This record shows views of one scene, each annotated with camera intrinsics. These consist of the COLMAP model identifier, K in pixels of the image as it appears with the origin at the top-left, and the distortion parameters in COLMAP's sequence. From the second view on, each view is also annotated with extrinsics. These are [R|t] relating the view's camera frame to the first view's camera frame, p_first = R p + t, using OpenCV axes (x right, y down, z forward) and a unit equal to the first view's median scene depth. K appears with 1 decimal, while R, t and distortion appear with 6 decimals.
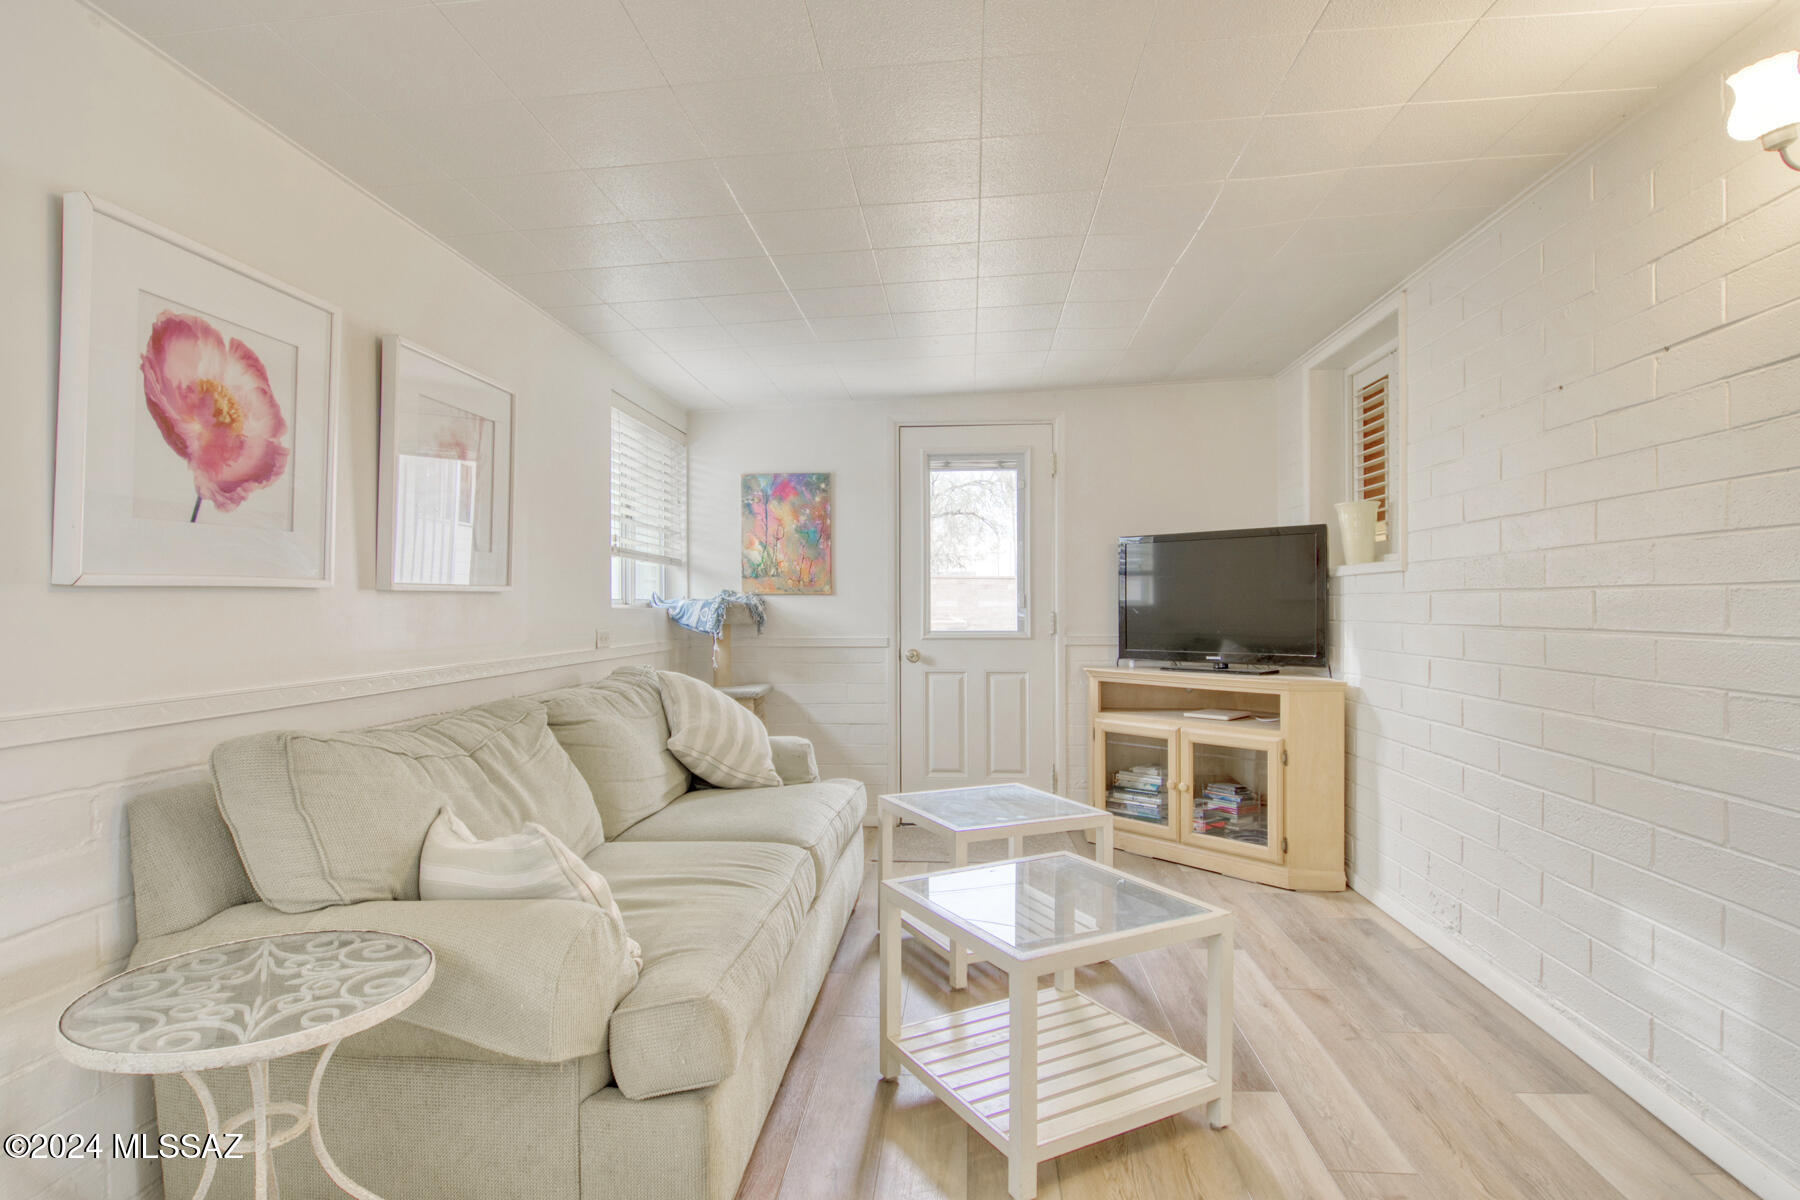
lens RADIAL K [[944.4, 0, 901.5], [0, 944.4, 595.9], [0, 0, 1]] dist [-0.001407, -0.013680]
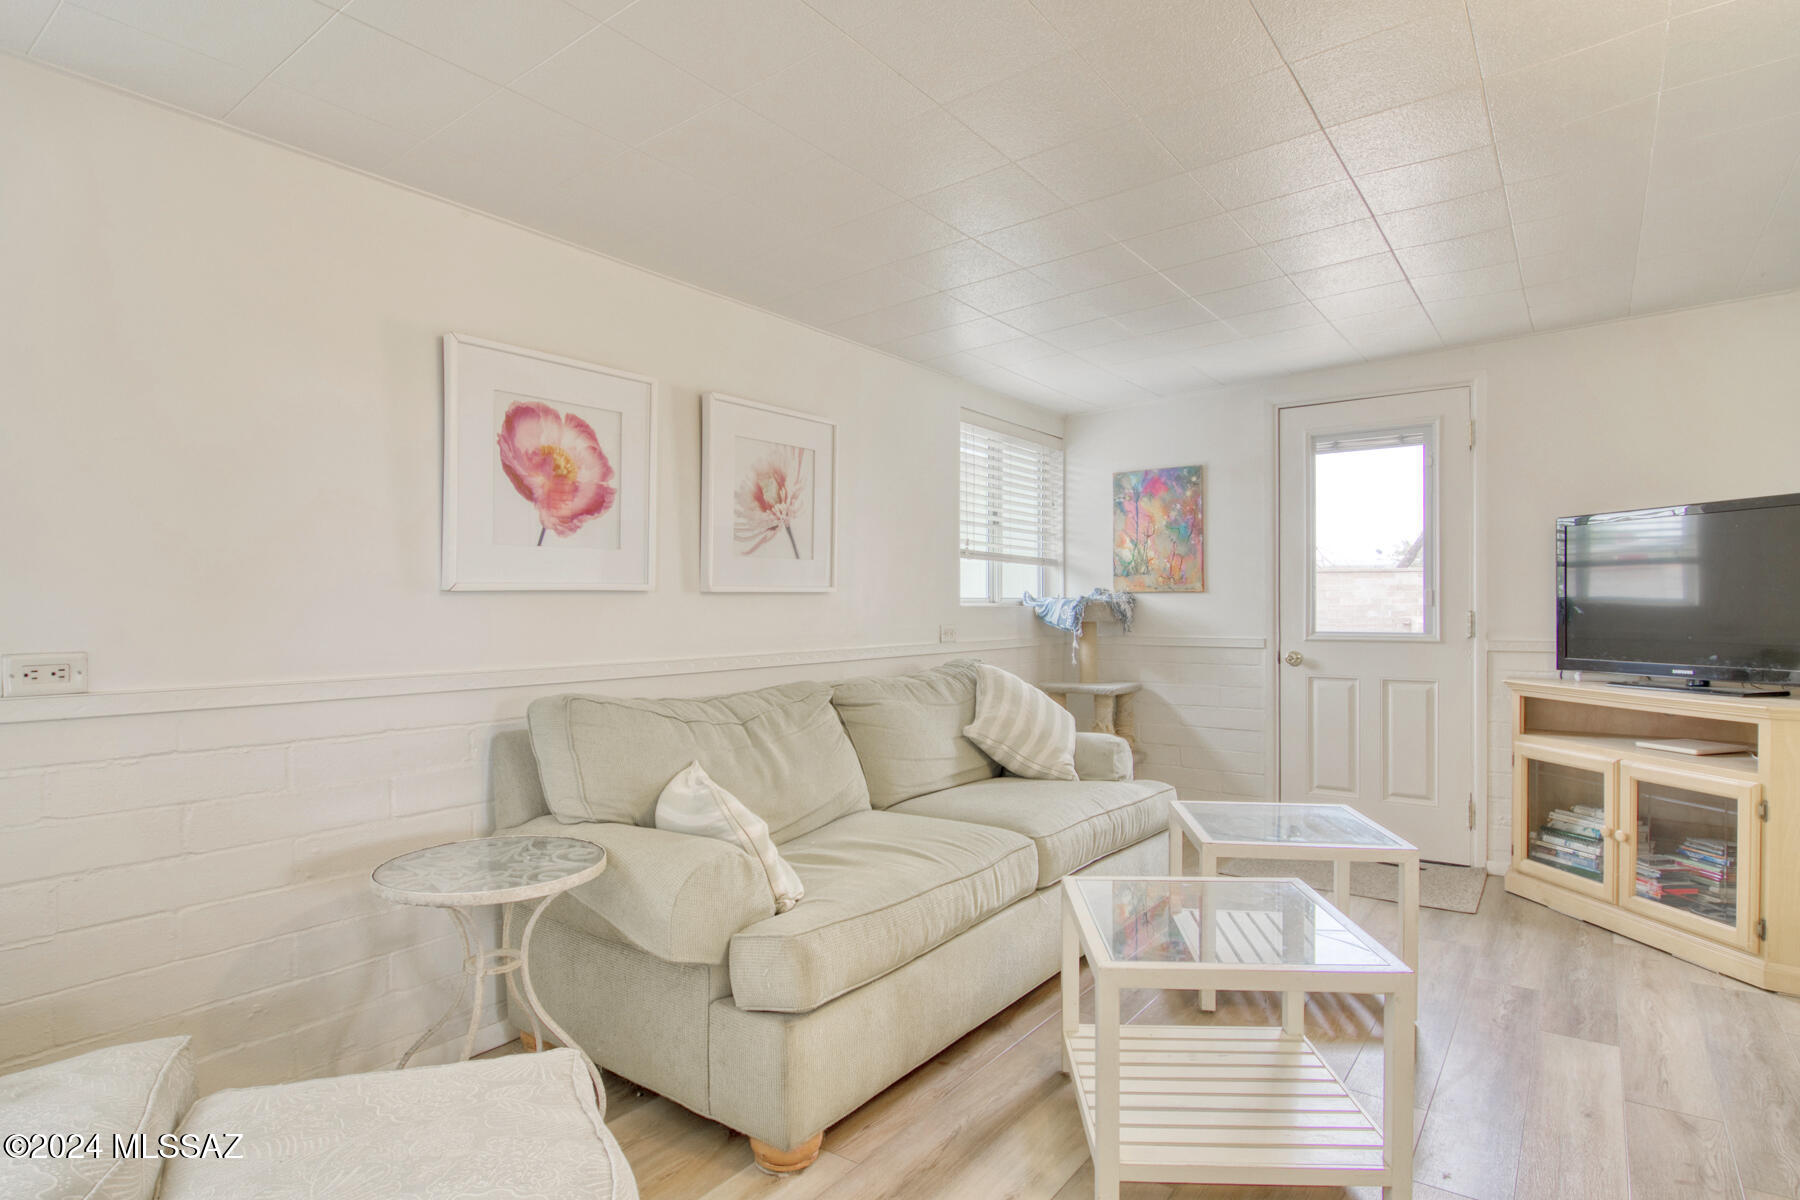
lens RADIAL K [[944.4, 0, 898.9], [0, 944.4, 598.6], [0, 0, 1]] dist [-0.001407, -0.013680]
pose [[0.848317, -0.004069, -0.529474, 0.254698], [0.006428, 0.999976, 0.002615, 0.001051], [0.529450, -0.005622, 0.848322, 0.036314]]
